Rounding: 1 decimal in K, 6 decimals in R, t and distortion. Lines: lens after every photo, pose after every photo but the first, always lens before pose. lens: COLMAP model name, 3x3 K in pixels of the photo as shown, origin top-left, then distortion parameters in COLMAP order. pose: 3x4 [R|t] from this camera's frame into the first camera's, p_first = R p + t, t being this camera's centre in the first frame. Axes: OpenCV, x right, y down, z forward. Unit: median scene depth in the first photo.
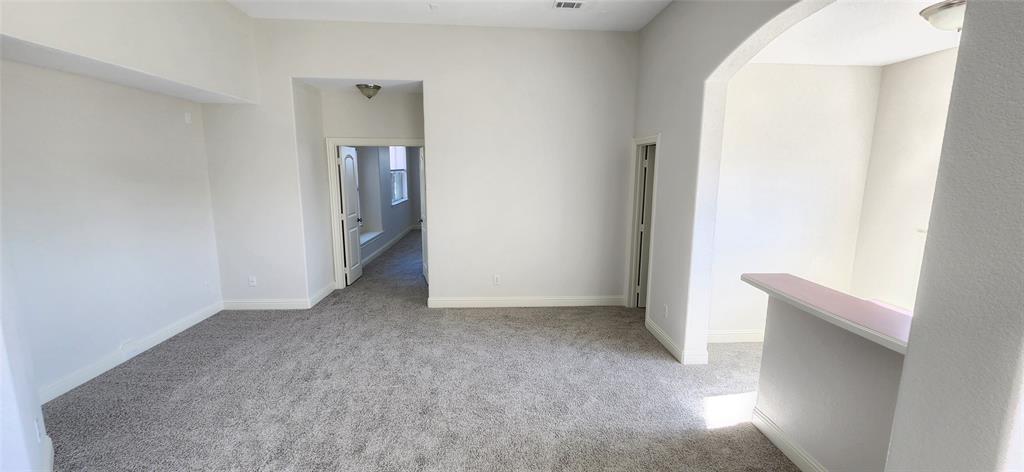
lens RADIAL K [[414.3, 0, 520.7], [0, 414.3, 236.1], [0, 0, 1]] dist [0.002070, 0.000184]
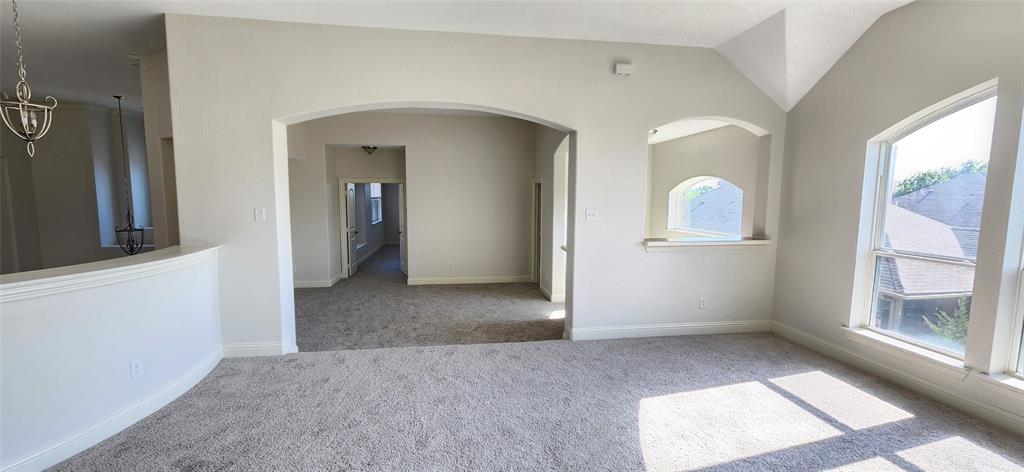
lens RADIAL K [[414.3, 0, 520.7], [0, 414.3, 236.1], [0, 0, 1]] dist [0.002070, 0.000184]
pose [[0.995392, -0.014062, 0.094847, 0.062141], [0.019719, 0.998064, -0.058979, 0.092571], [-0.093835, 0.060577, 0.993743, -0.654830]]
